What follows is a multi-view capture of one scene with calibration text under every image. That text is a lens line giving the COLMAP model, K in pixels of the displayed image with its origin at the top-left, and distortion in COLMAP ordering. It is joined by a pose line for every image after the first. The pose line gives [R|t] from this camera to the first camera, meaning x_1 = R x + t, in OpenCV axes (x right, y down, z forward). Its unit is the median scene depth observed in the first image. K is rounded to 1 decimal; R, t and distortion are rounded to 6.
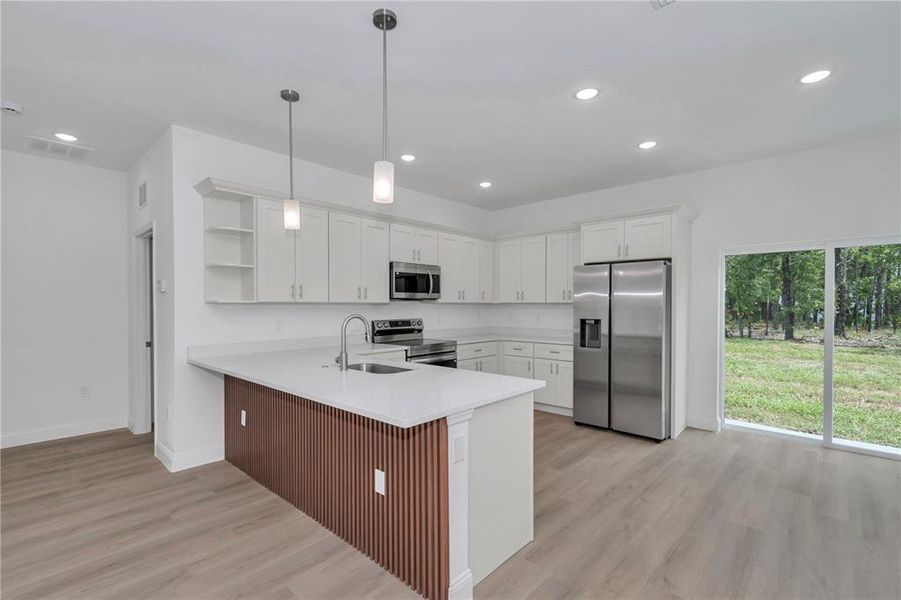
lens RADIAL K [[414.2, 0, 445.7], [0, 414.2, 308.1], [0, 0, 1]] dist [0.008506, -0.000759]
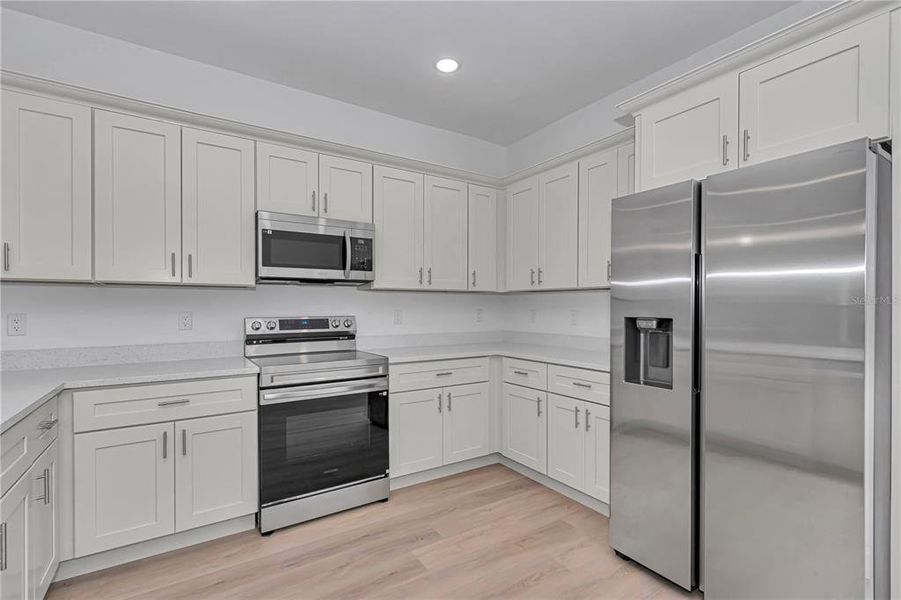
lens RADIAL K [[414.2, 0, 445.7], [0, 414.2, 308.1], [0, 0, 1]] dist [0.008506, -0.000759]
pose [[0.969300, 0.002010, -0.245874, 0.235021], [-0.003224, 0.999985, -0.004536, 0.017968], [0.245861, 0.005190, 0.969291, 0.499177]]
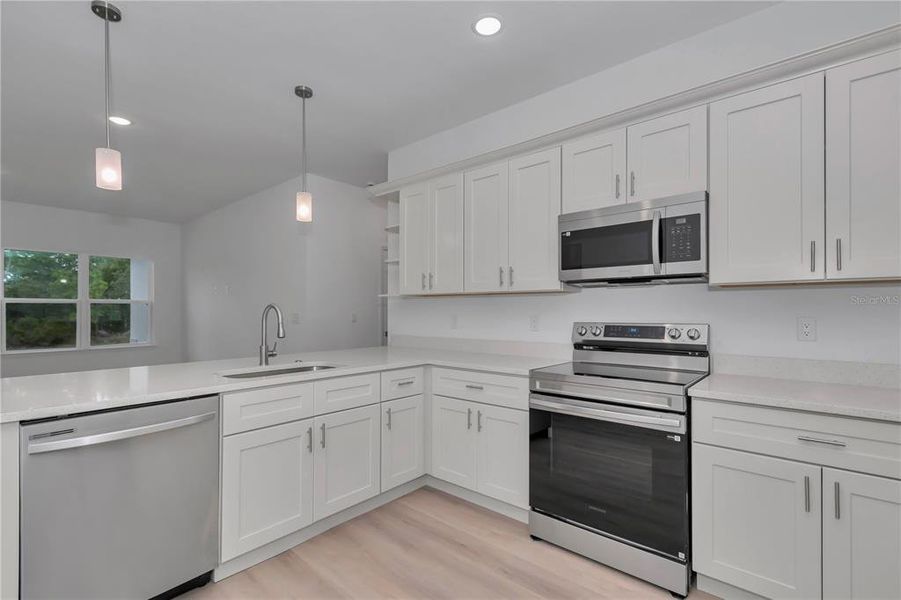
lens RADIAL K [[414.2, 0, 445.7], [0, 414.2, 308.1], [0, 0, 1]] dist [0.008506, -0.000759]
pose [[0.024395, -0.002415, -0.999699, 0.392577], [-0.007848, 0.999966, -0.002607, 0.013253], [0.999672, 0.007909, 0.024375, 0.791528]]
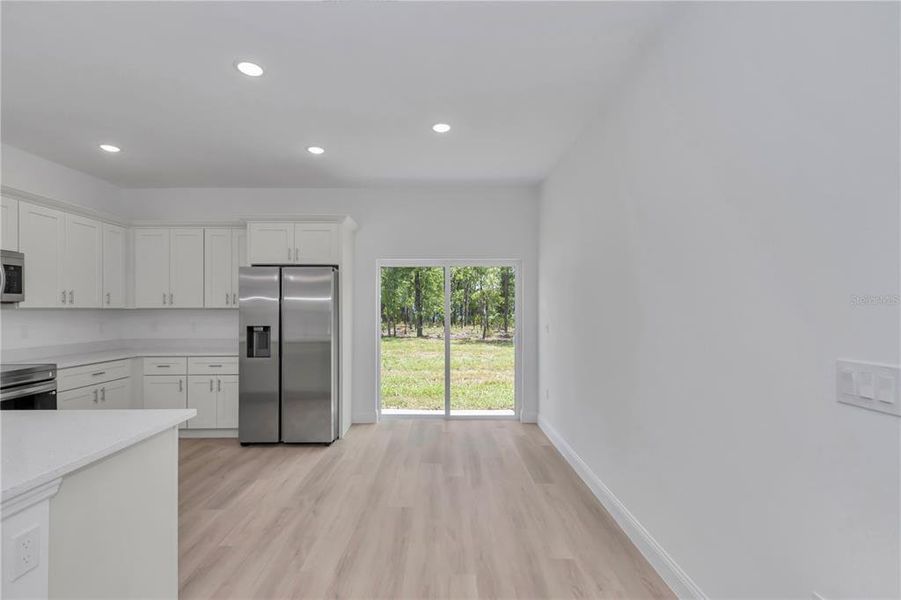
lens RADIAL K [[414.2, 0, 445.7], [0, 414.2, 308.1], [0, 0, 1]] dist [0.008506, -0.000759]
pose [[0.727467, -0.000339, 0.686143, 0.021593], [0.008885, 0.999921, -0.008926, -0.000921], [-0.686085, 0.012590, 0.727412, 0.051957]]
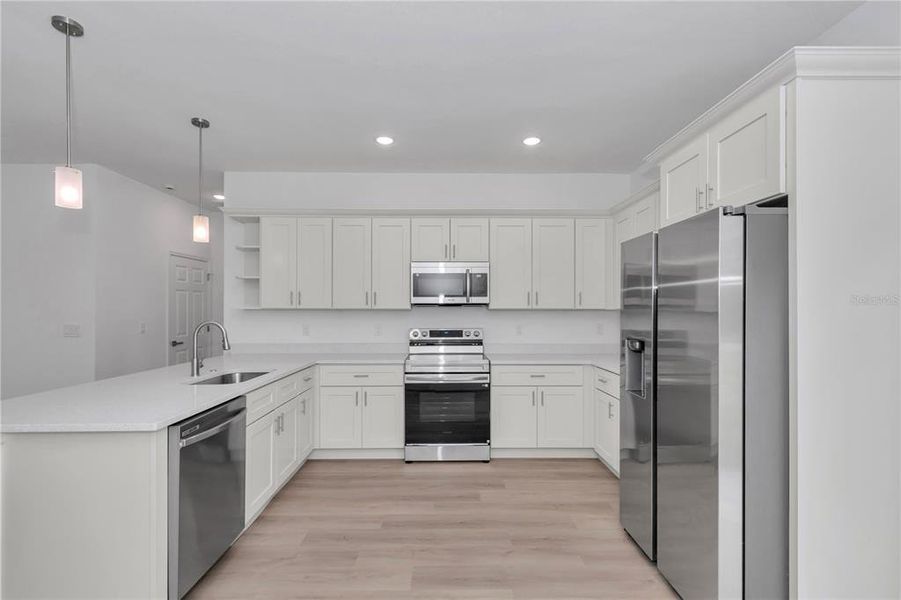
lens RADIAL K [[414.2, 0, 445.7], [0, 414.2, 308.1], [0, 0, 1]] dist [0.008506, -0.000759]
pose [[0.689605, -0.003036, -0.724180, 0.525118], [-0.007878, 0.999901, -0.011693, -0.004756], [0.724143, 0.013768, 0.689512, 0.425361]]
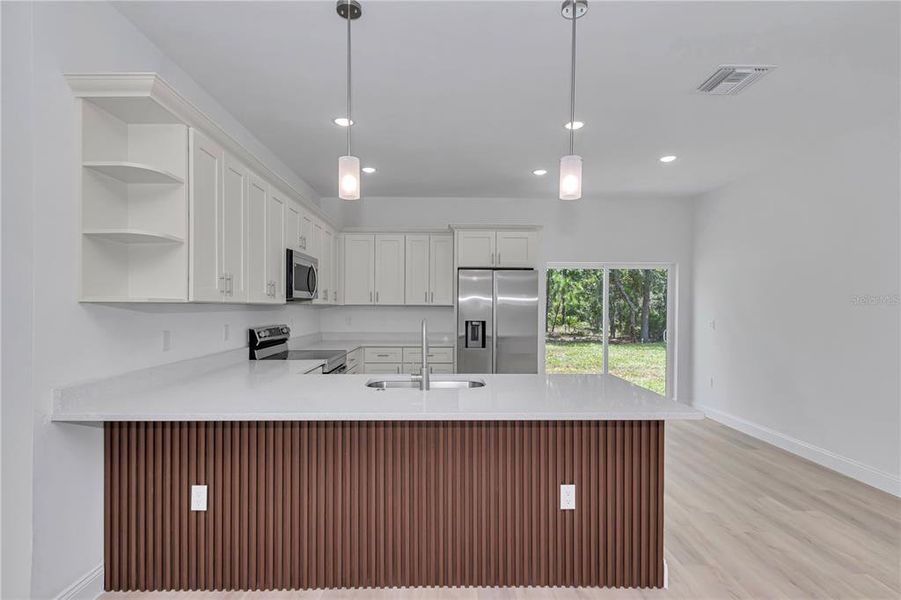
lens RADIAL K [[459.4, 0, 447.9], [0, 459.4, 310.5], [0, 0, 1]] dist [0.003736, -0.000032]
pose [[0.721258, -0.002983, 0.692660, -0.472994], [0.001110, 0.999994, 0.003152, -0.003763], [-0.692666, -0.001505, 0.721257, 0.191105]]
